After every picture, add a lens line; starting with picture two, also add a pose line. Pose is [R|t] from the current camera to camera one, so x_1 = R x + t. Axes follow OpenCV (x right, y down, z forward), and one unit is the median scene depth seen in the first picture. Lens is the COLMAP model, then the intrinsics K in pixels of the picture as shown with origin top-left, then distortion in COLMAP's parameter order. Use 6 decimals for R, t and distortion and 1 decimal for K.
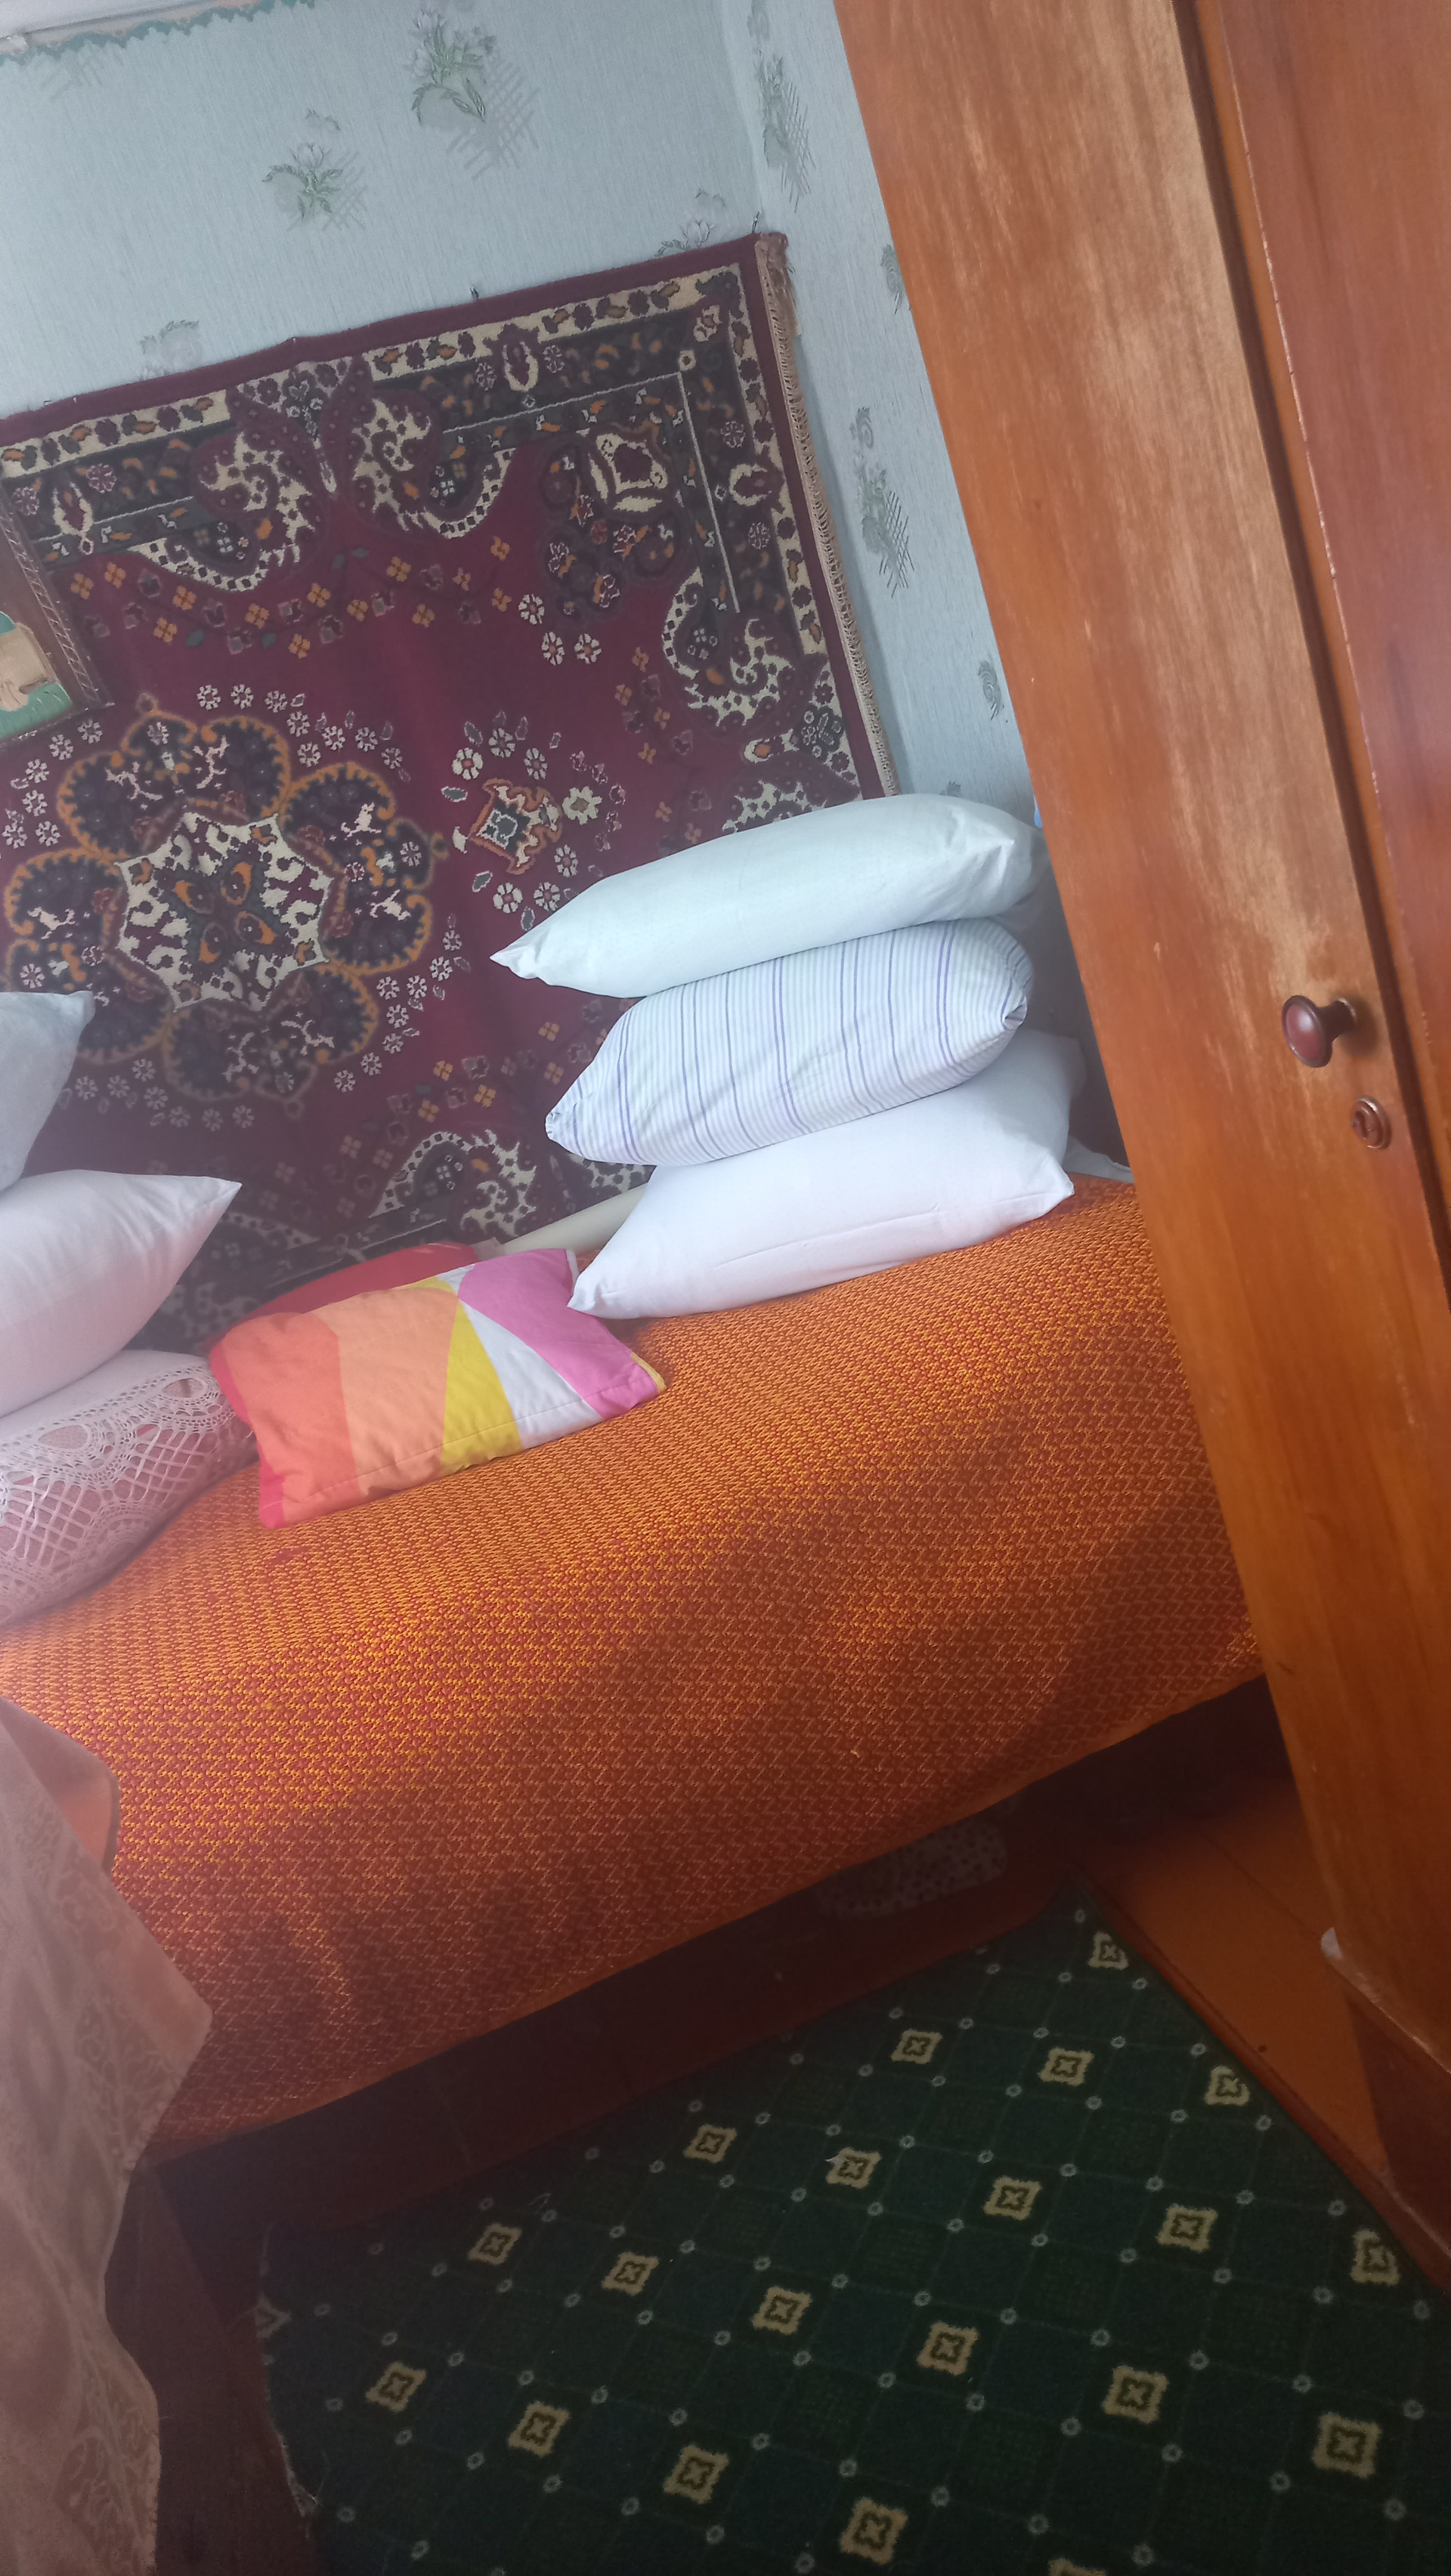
lens RADIAL K [[1853.0, 0, 732.3], [0, 1853.0, 1287.3], [0, 0, 1]] dist [0.062291, -0.056997]
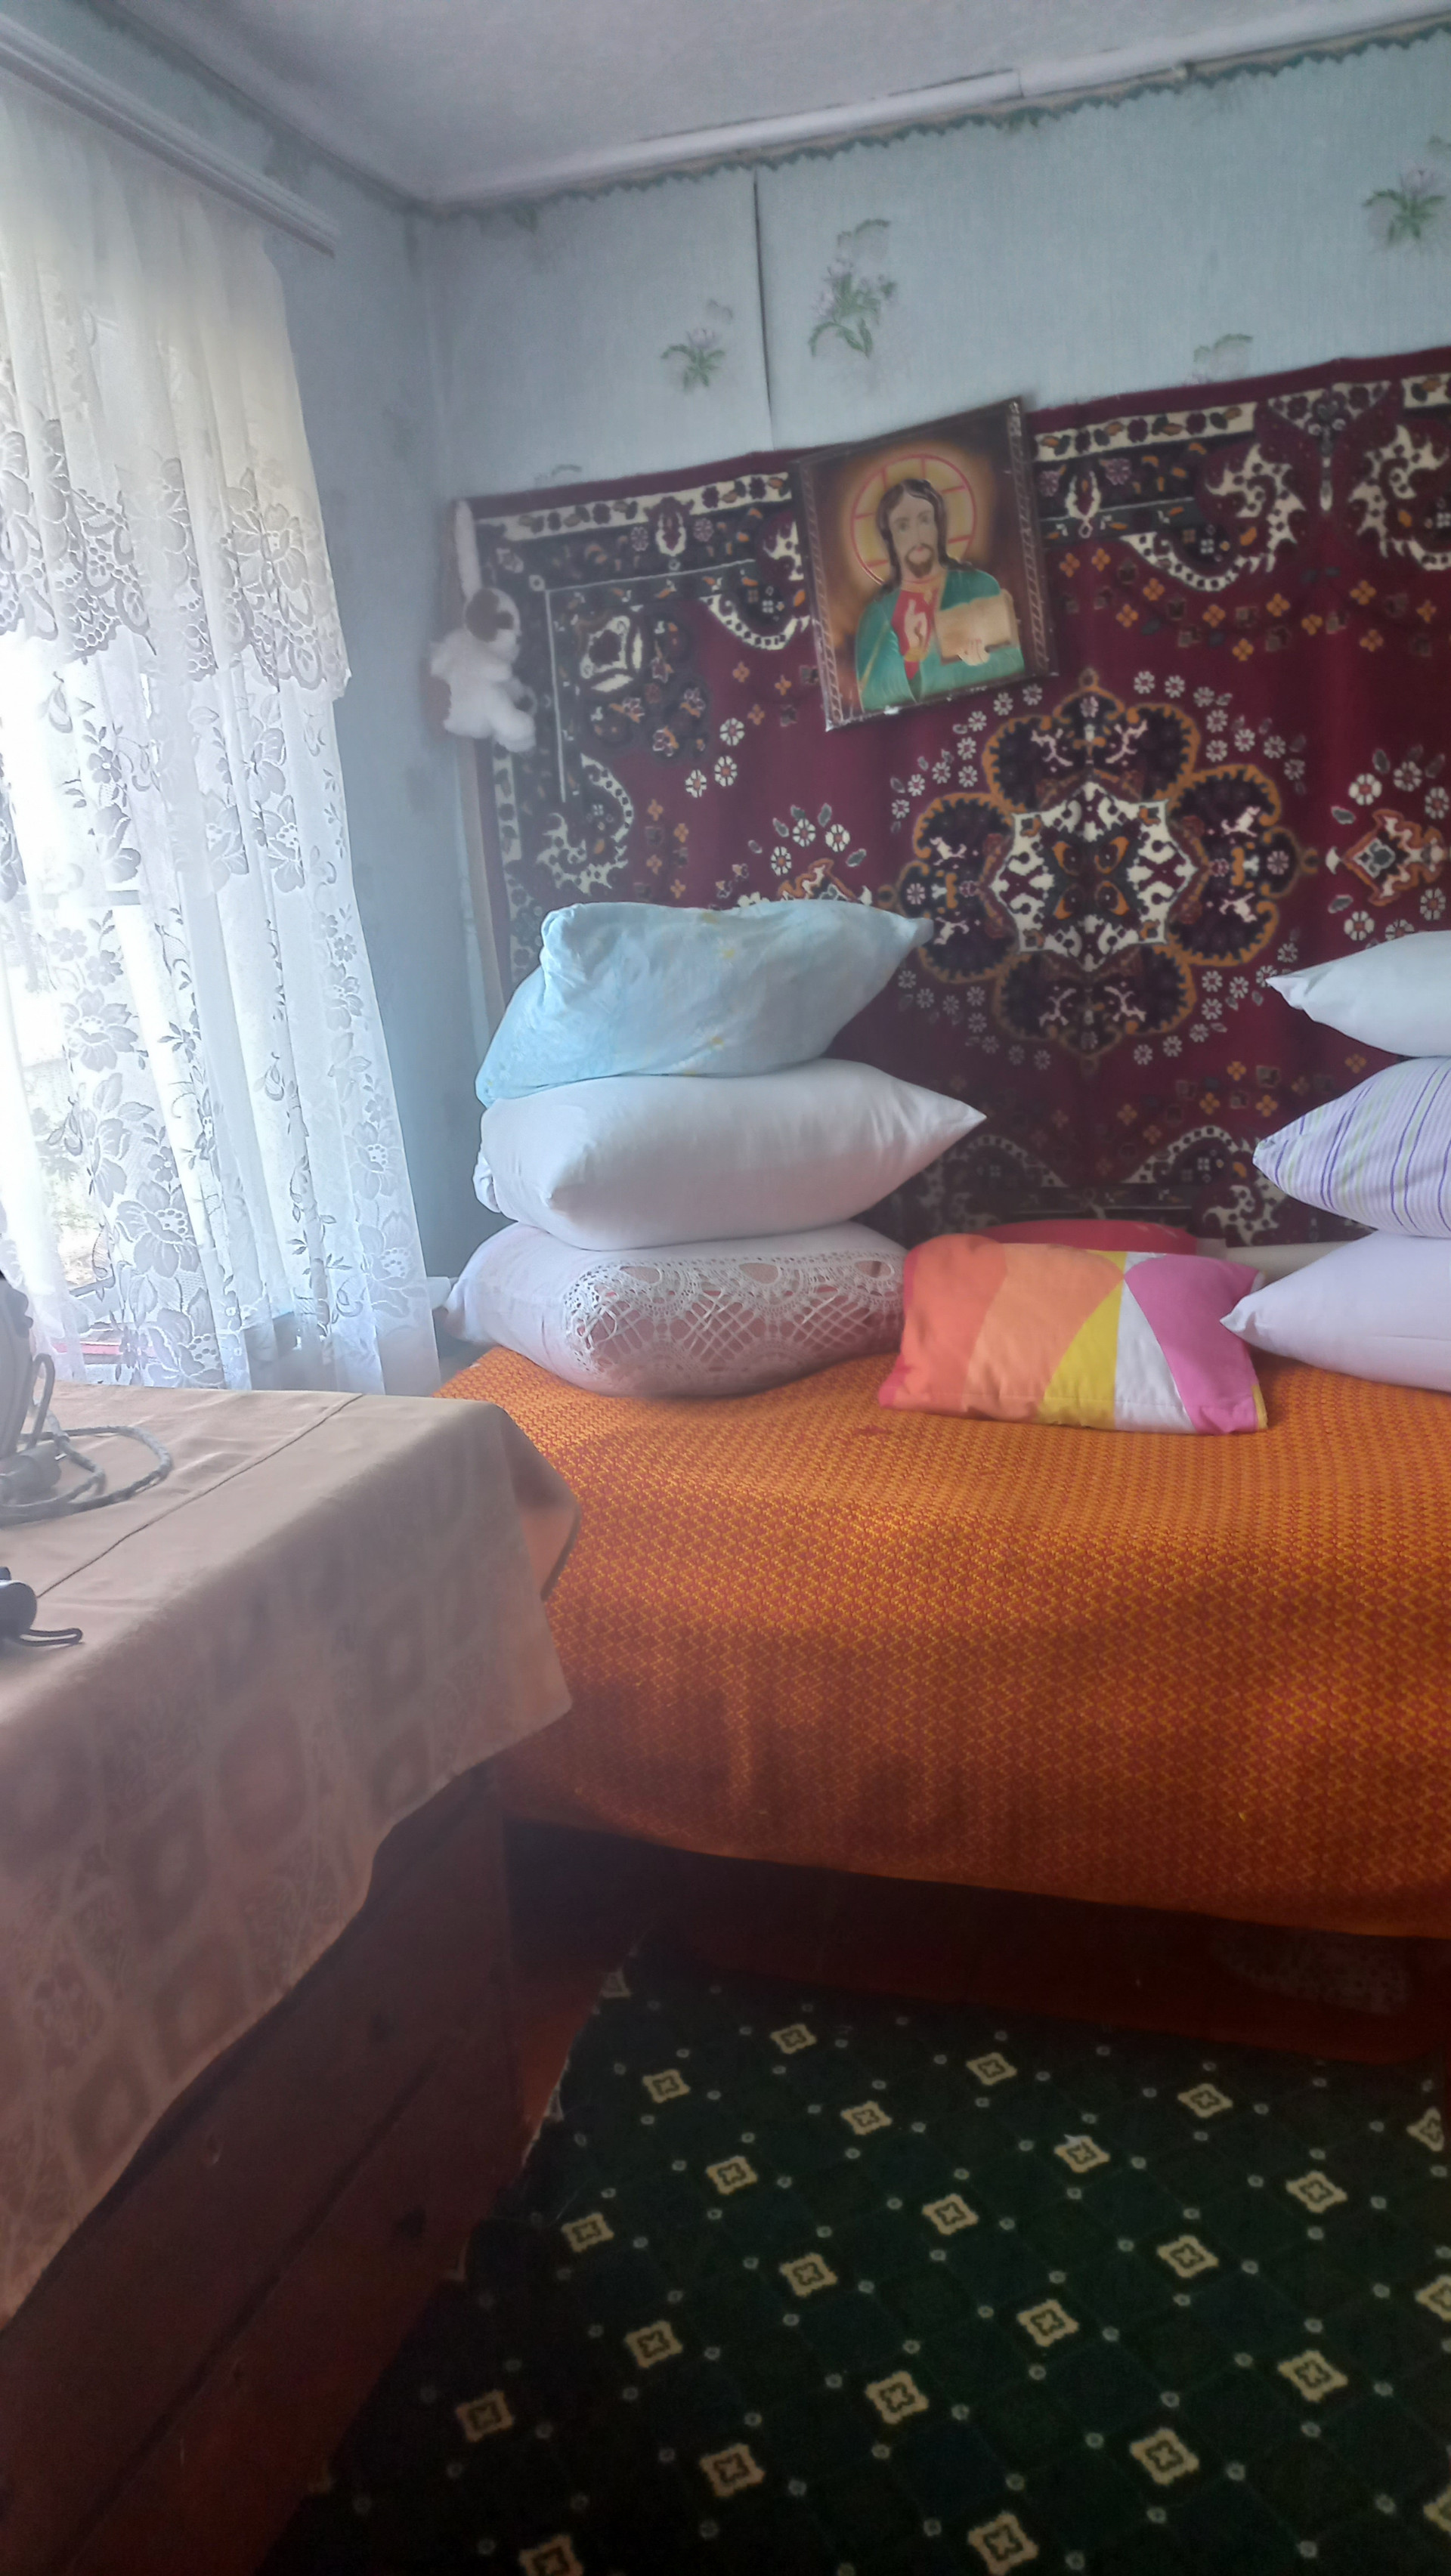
lens RADIAL K [[1853.0, 0, 722.2], [0, 1853.0, 1294.7], [0, 0, 1]] dist [0.062291, -0.056997]
pose [[0.801856, 0.345755, -0.487320, 0.179306], [-0.324891, 0.936767, 0.130050, -0.045403], [0.501471, 0.054044, 0.863485, -0.040620]]
